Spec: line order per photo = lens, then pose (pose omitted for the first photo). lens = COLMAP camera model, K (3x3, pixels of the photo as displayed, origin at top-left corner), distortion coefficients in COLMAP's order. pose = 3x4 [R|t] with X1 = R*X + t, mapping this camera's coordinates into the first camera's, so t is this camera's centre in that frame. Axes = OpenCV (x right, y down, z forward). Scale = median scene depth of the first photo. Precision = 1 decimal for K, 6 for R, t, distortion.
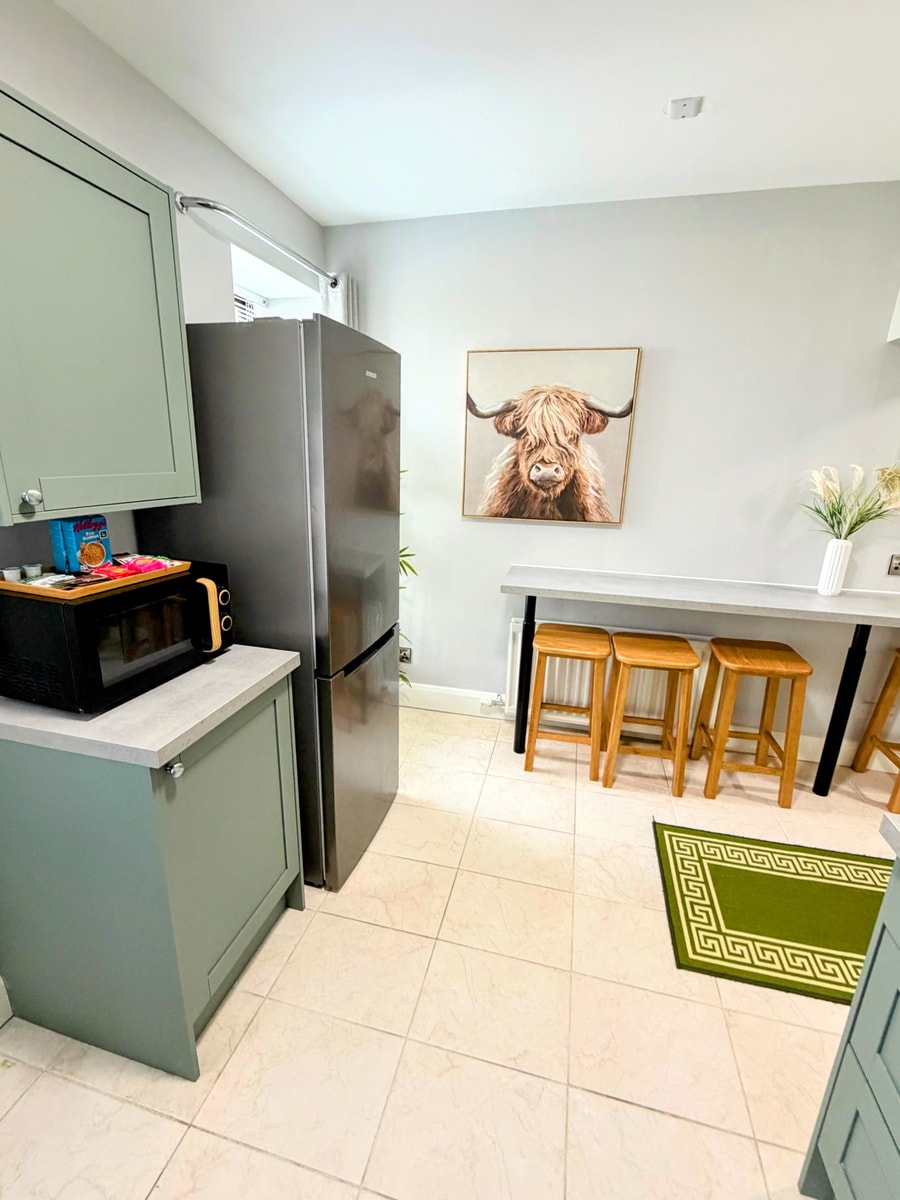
lens RADIAL K [[533.5, 0, 447.4], [0, 533.5, 597.0], [0, 0, 1]] dist [0.001136, -0.000231]
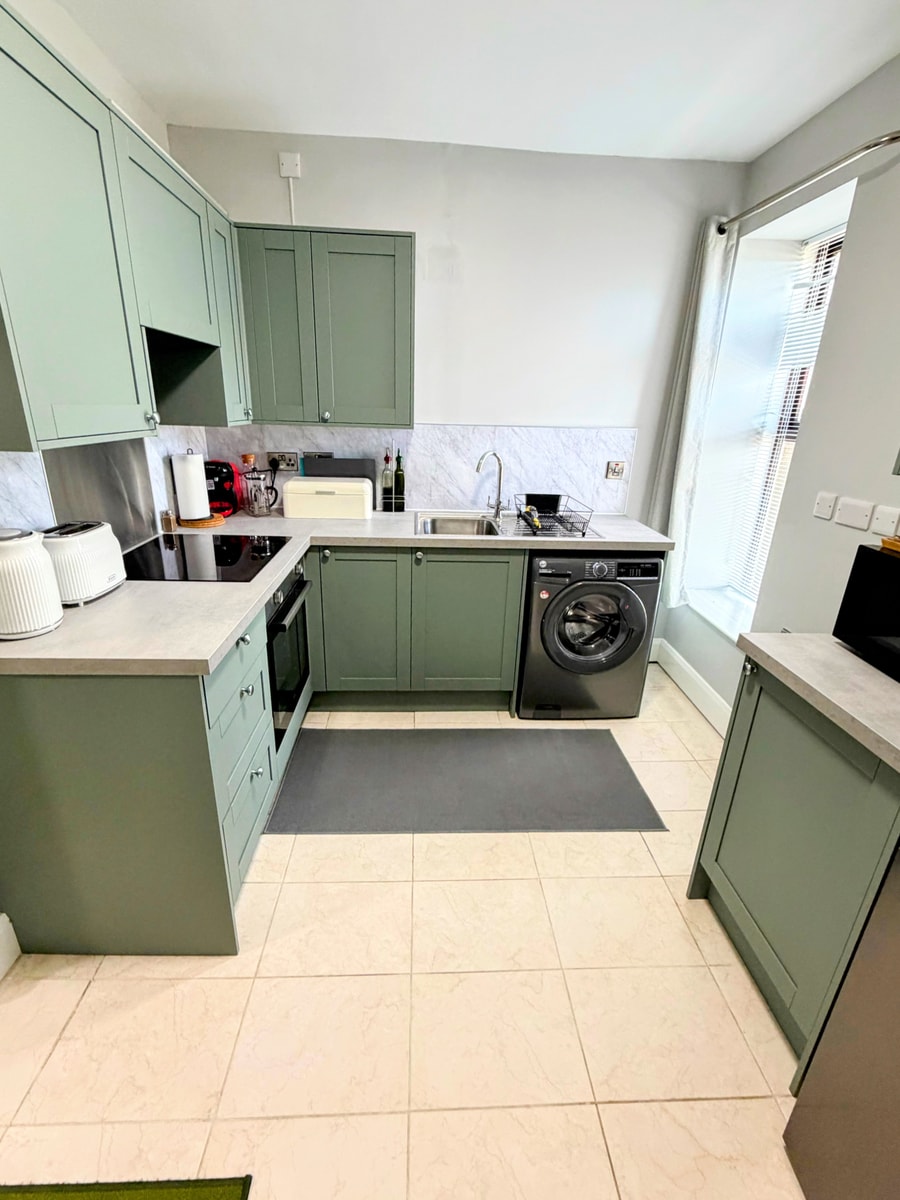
lens RADIAL K [[533.5, 0, 446.6], [0, 533.5, 595.9], [0, 0, 1]] dist [0.001136, -0.000231]
pose [[-0.956458, 0.042841, -0.288708, 0.229731], [-0.132304, 0.818064, 0.559703, -0.185480], [0.260160, 0.573529, -0.776776, 0.743443]]
